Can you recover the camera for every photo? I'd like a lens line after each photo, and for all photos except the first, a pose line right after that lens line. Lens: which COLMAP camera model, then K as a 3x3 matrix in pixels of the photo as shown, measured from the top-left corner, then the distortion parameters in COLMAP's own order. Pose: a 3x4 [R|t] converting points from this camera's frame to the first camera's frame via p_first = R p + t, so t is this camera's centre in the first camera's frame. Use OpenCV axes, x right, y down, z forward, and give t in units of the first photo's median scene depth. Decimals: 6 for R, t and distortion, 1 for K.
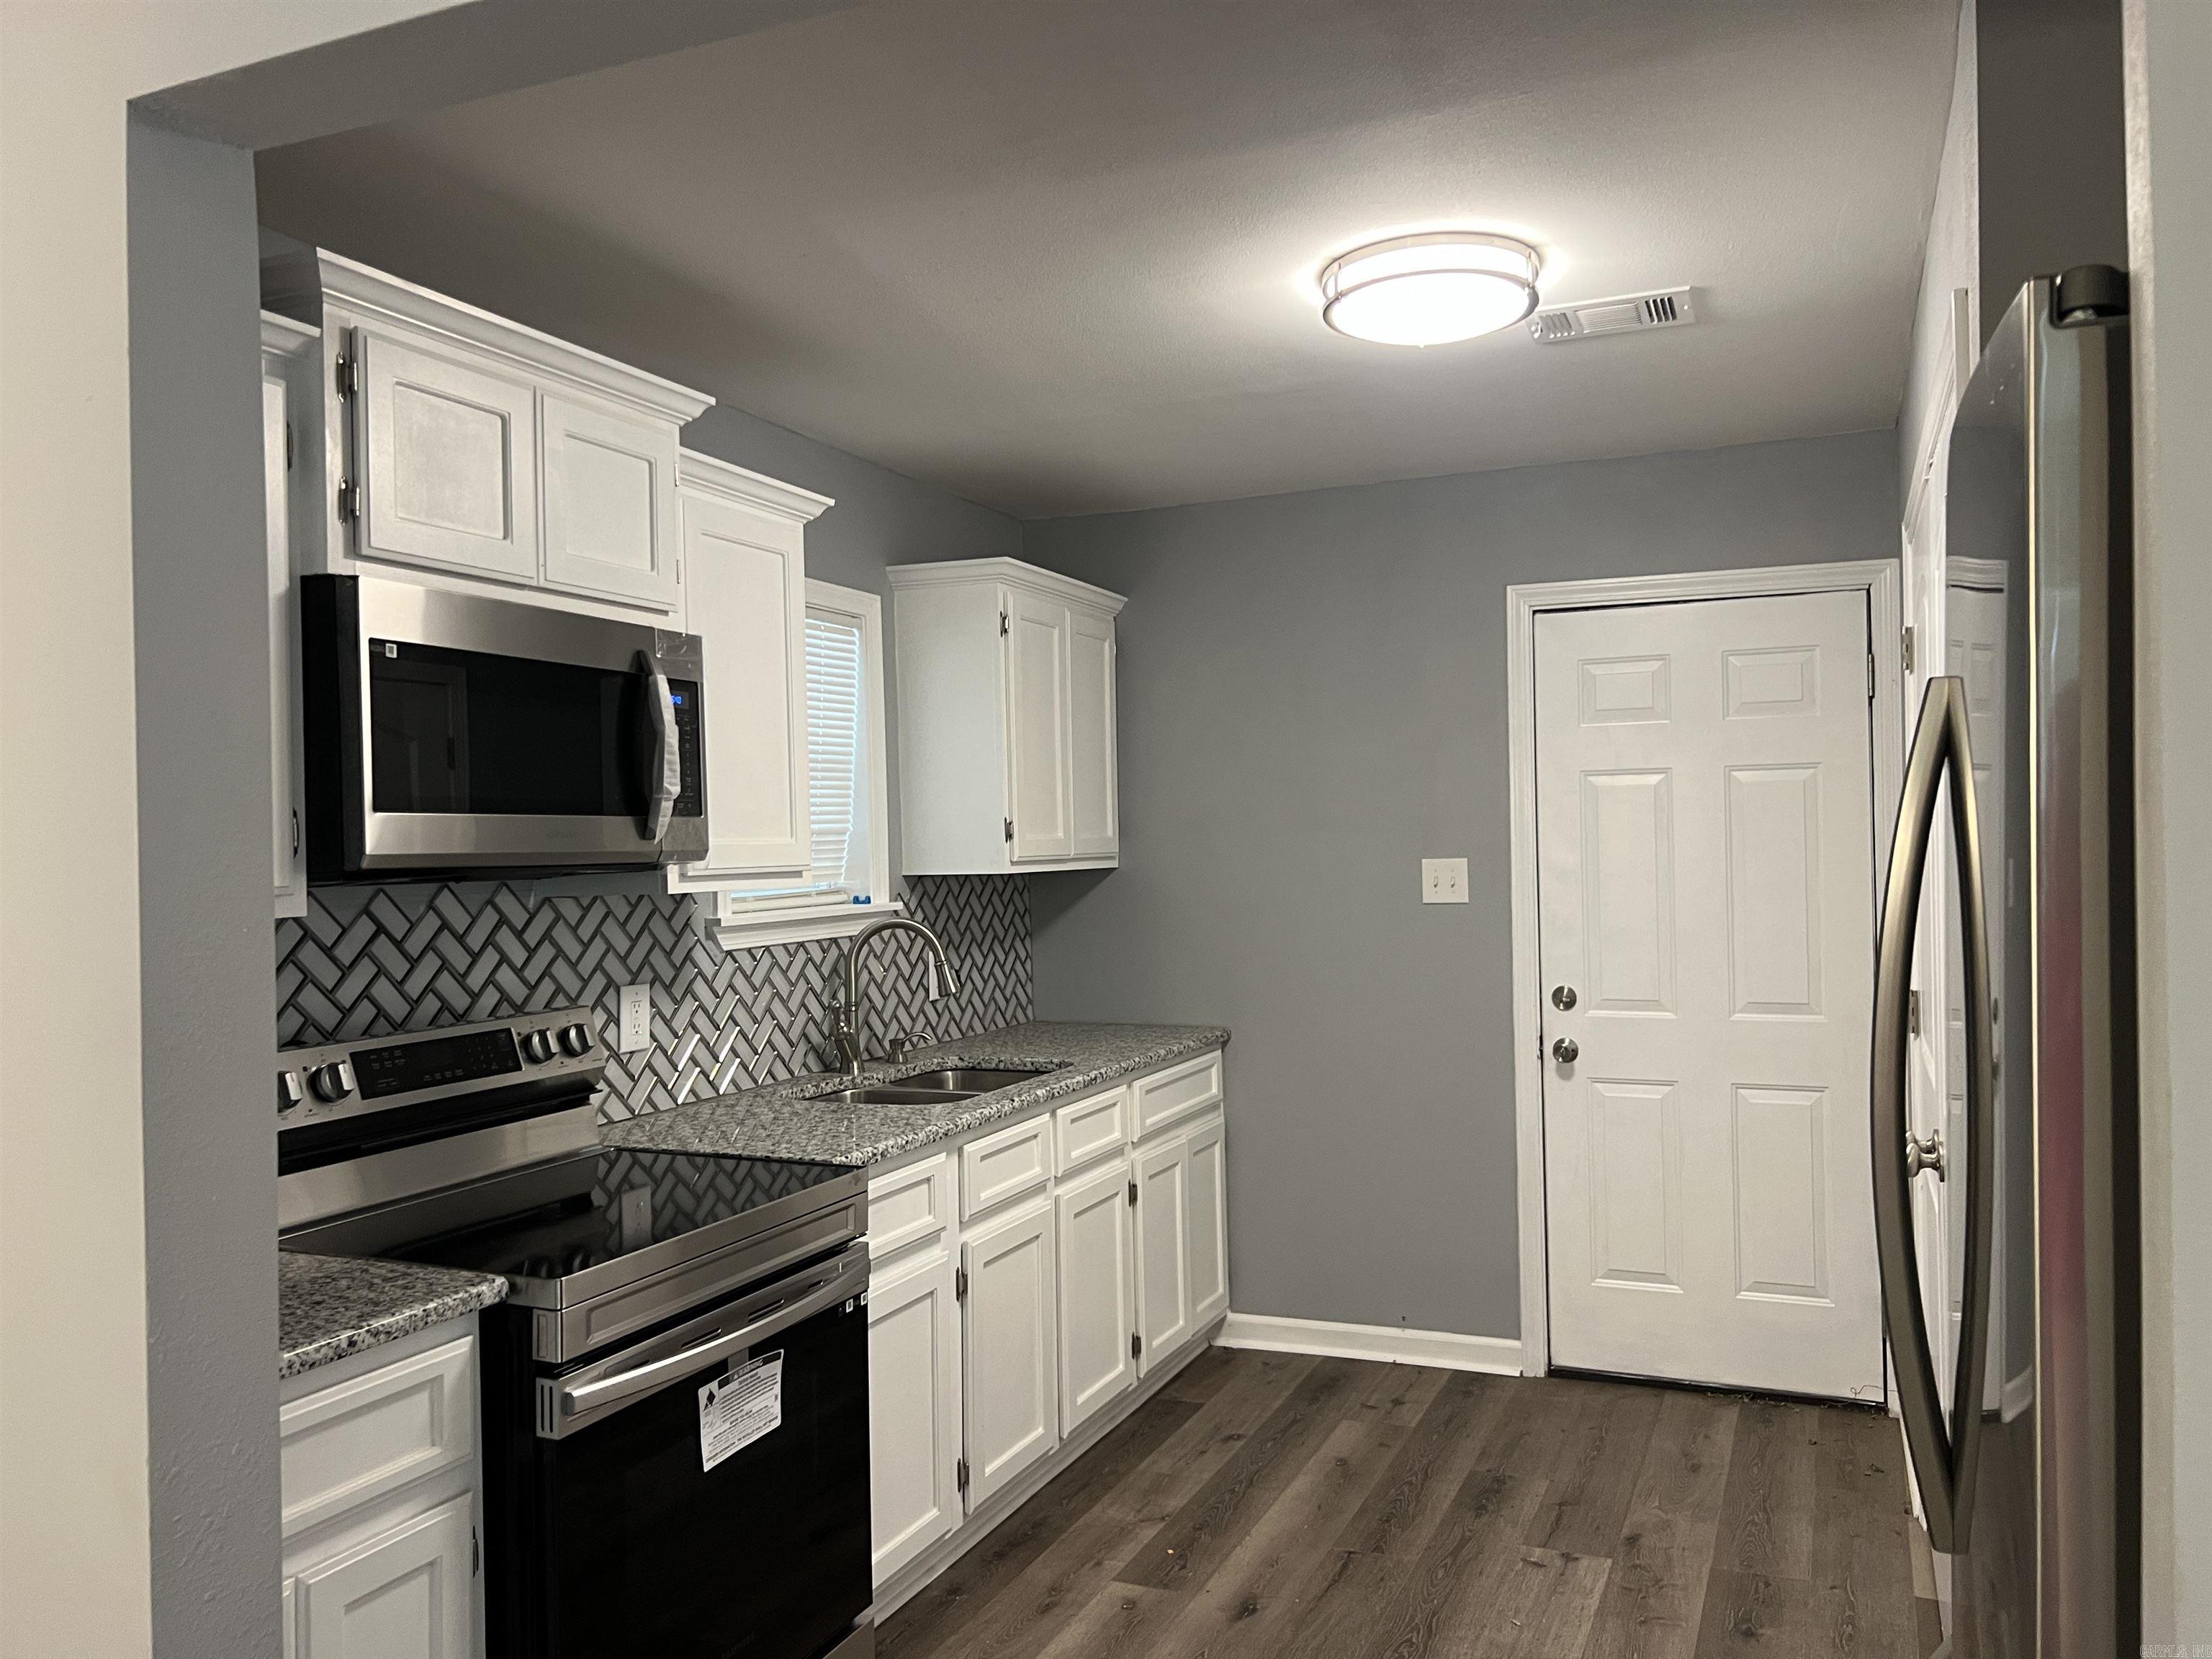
lens RADIAL K [[1657.6, 0, 1106.0], [0, 1657.6, 829.5], [0, 0, 1]] dist [0.013835, -0.005141]
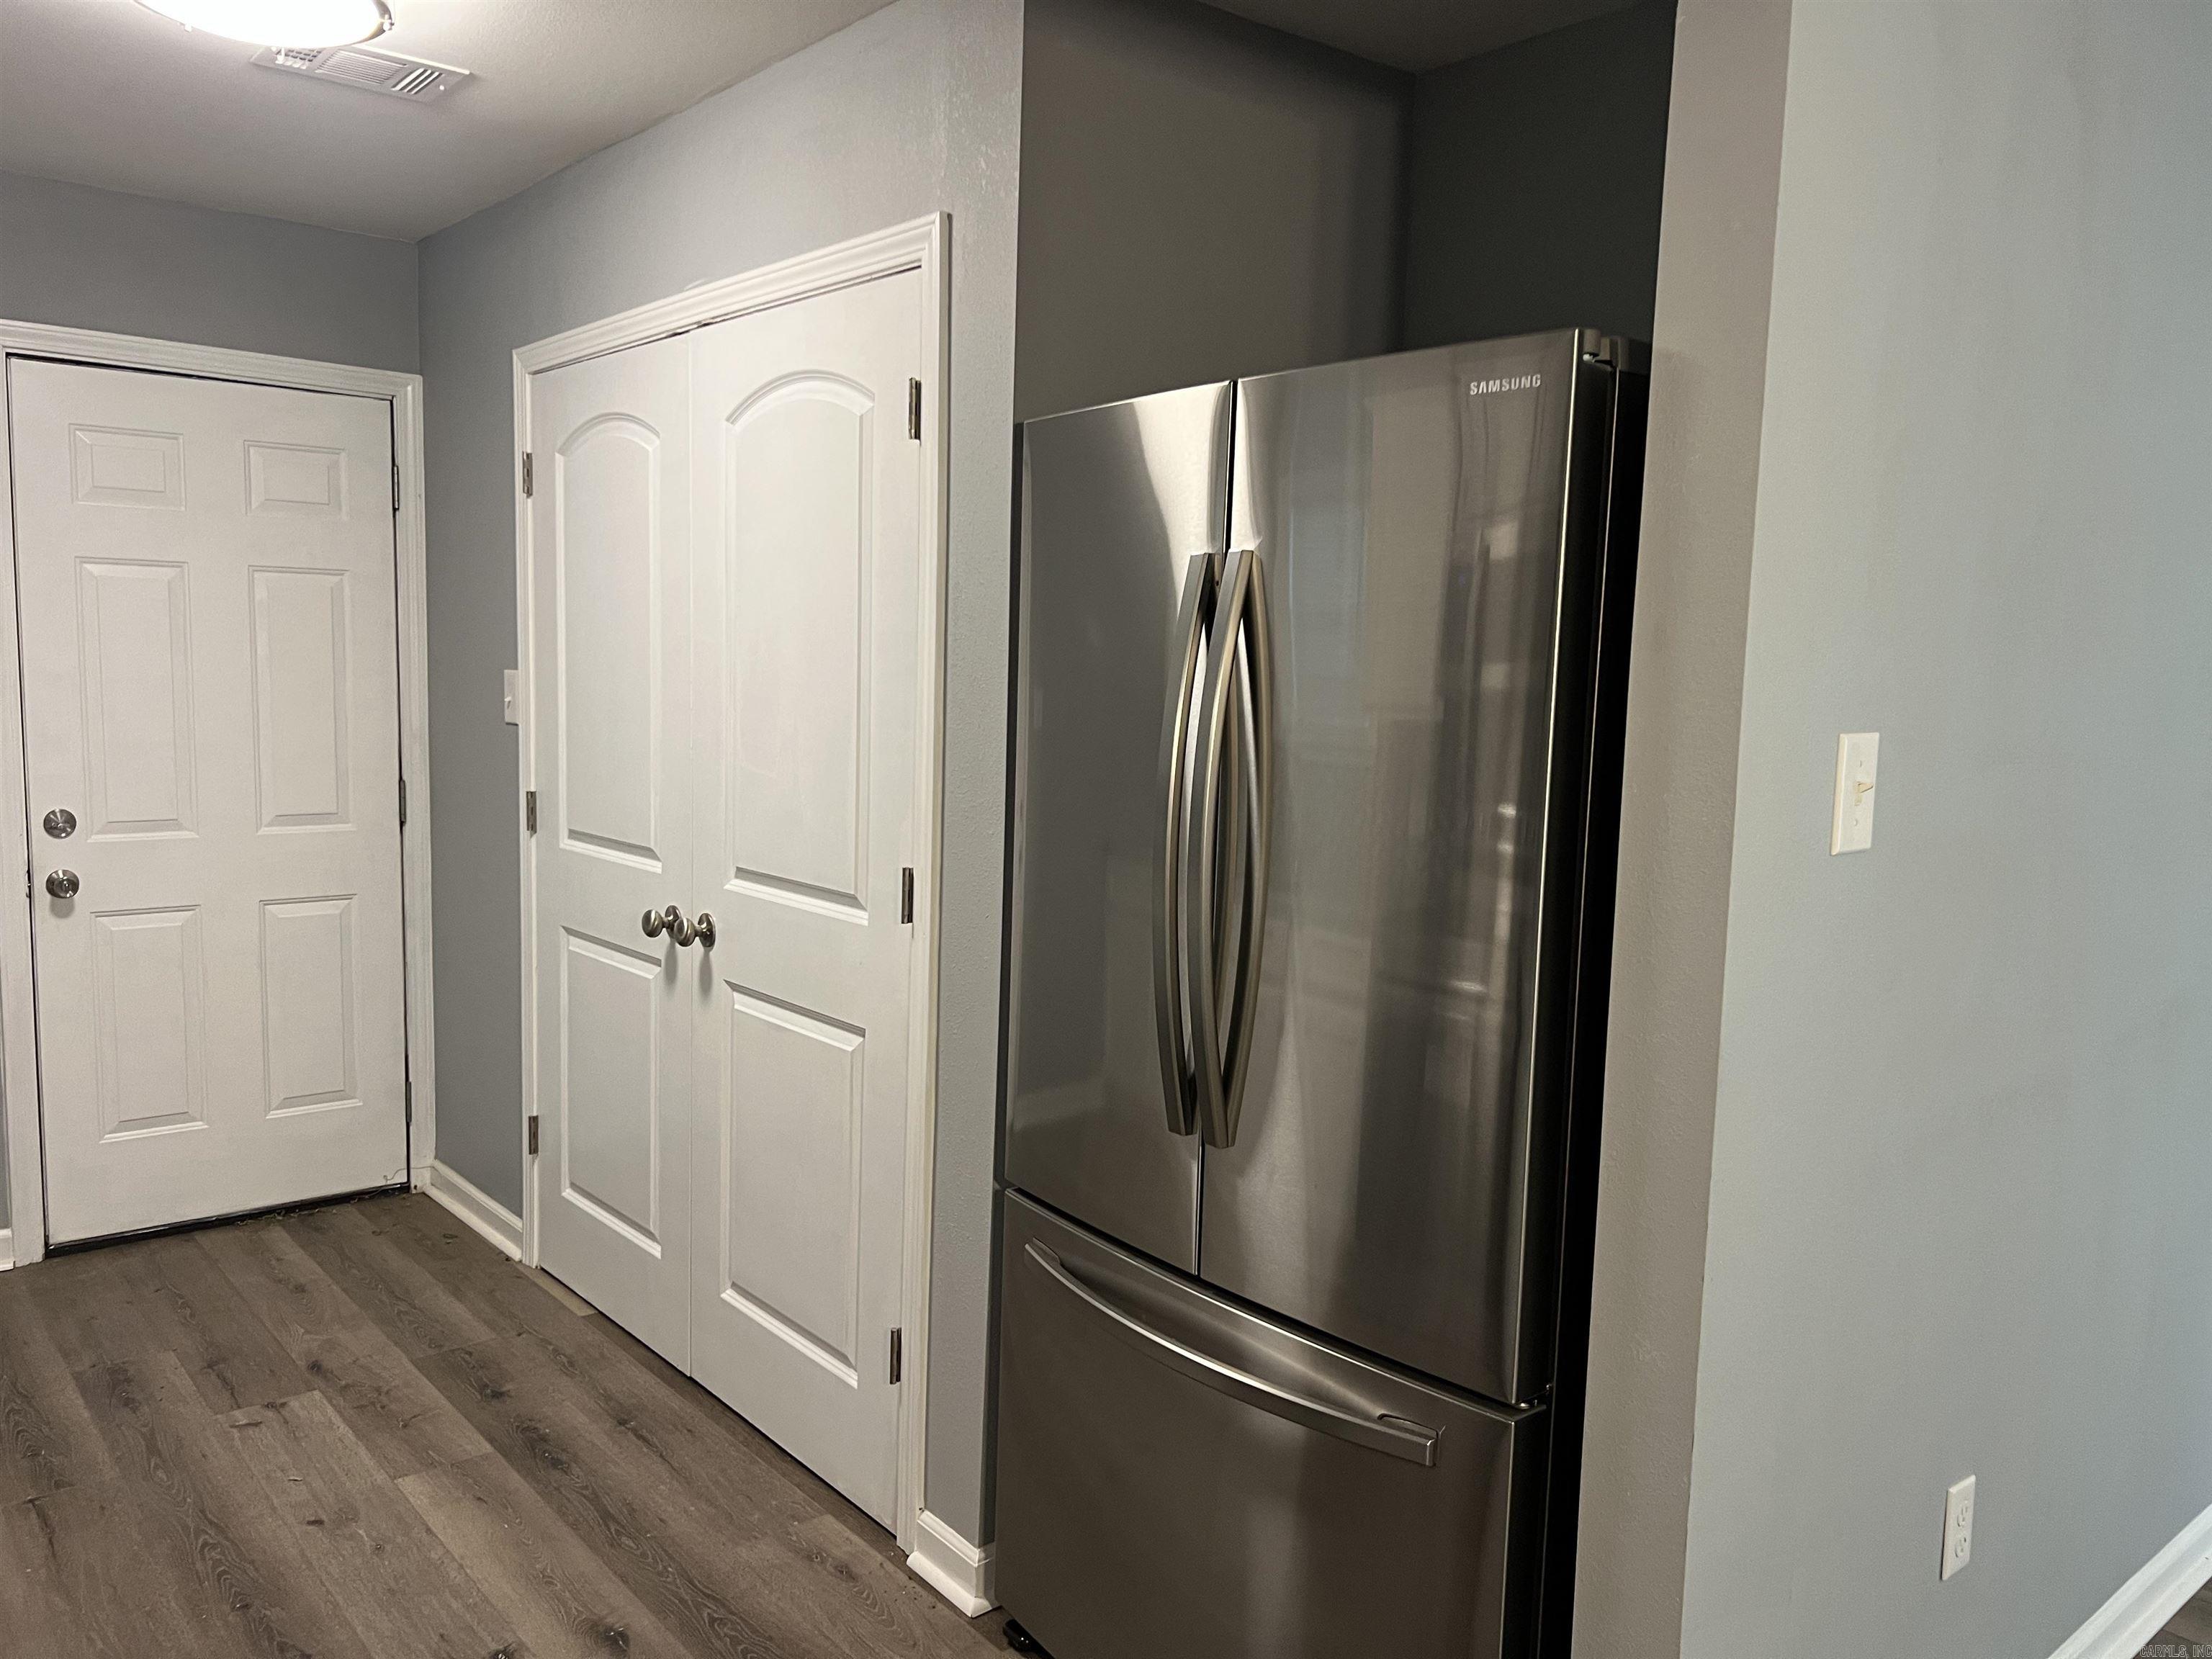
lens RADIAL K [[1657.6, 0, 1106.0], [0, 1657.6, 829.5], [0, 0, 1]] dist [0.013835, -0.005141]
pose [[0.444178, -0.063451, 0.893689, -0.265425], [-0.039301, 0.995149, 0.090188, 0.006461], [-0.895076, -0.075182, 0.439529, 0.147386]]
